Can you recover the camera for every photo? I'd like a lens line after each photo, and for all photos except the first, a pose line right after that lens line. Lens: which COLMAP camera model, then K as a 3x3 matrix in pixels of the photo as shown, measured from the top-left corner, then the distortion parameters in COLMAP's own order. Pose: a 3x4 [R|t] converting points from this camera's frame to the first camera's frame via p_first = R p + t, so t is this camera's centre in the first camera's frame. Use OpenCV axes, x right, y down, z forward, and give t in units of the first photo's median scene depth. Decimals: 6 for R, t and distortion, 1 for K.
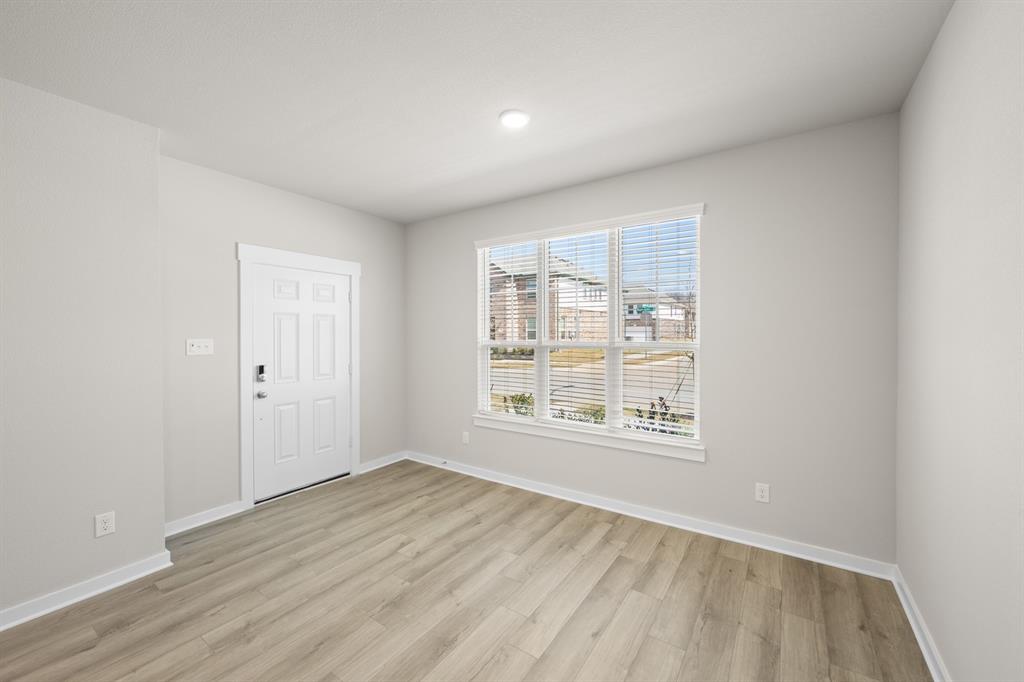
lens RADIAL K [[402.9, 0, 516.1], [0, 402.9, 339.0], [0, 0, 1]] dist [0.000758, -0.000357]
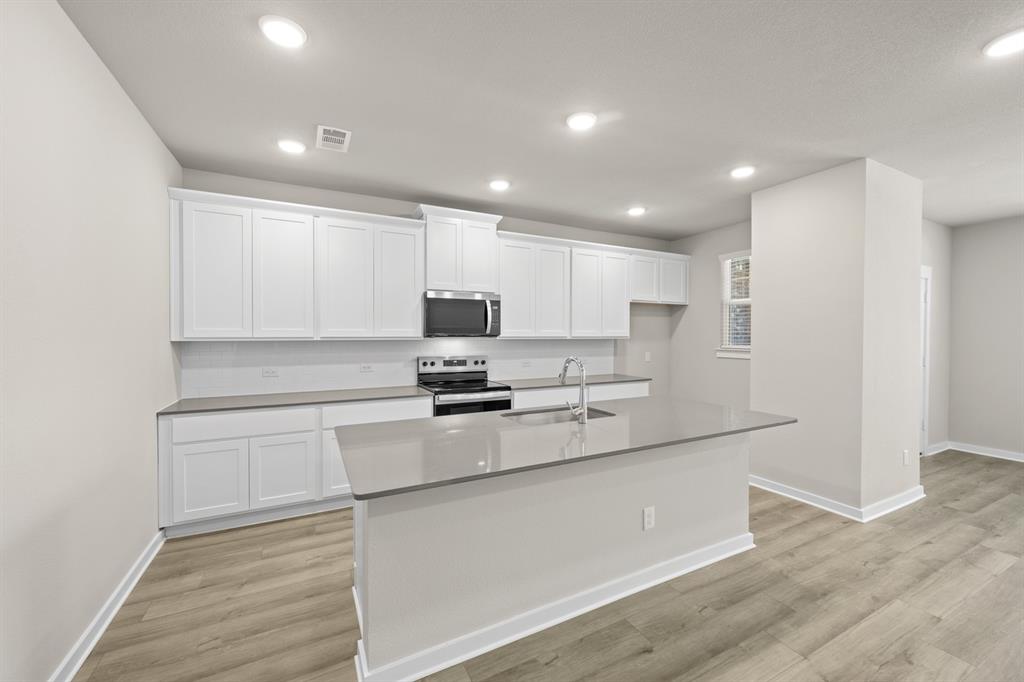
lens RADIAL K [[402.9, 0, 514.4], [0, 402.9, 337.6], [0, 0, 1]] dist [0.000758, -0.000357]
pose [[0.878039, 0.011626, -0.478448, -1.114670], [-0.013407, 0.999910, -0.000307, 0.030464], [0.478402, 0.006684, 0.878116, -0.689370]]
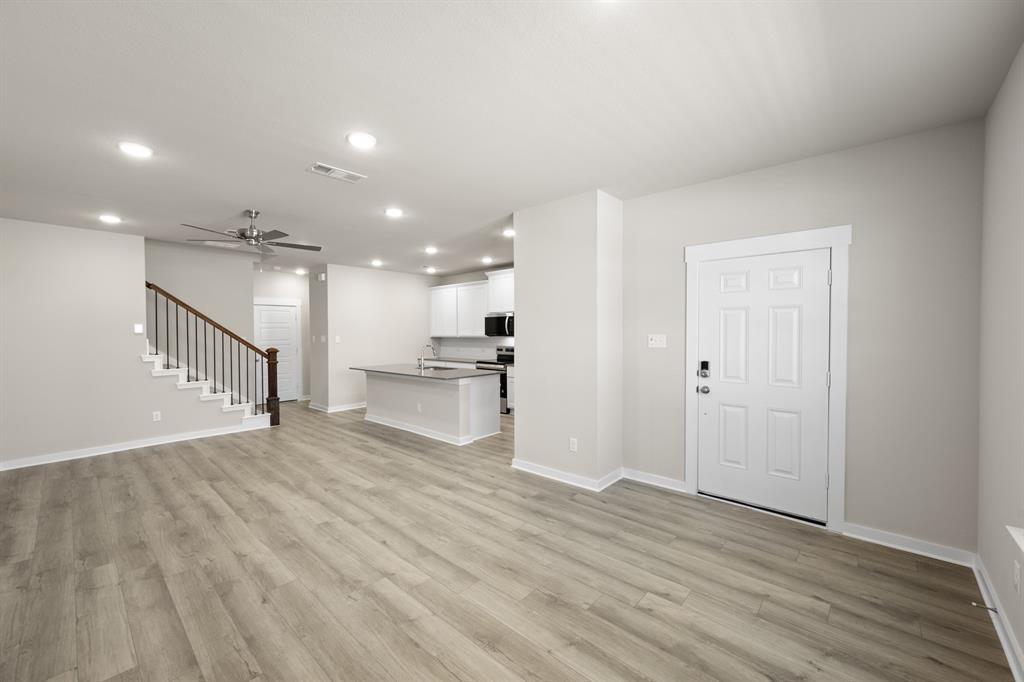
lens RADIAL K [[402.9, 0, 514.1], [0, 402.9, 337.4], [0, 0, 1]] dist [0.000758, -0.000357]
pose [[-0.134110, 0.020459, -0.990755, 0.461990], [-0.007118, 0.999741, 0.021608, -0.014003], [0.990941, 0.009950, -0.133930, 0.688148]]
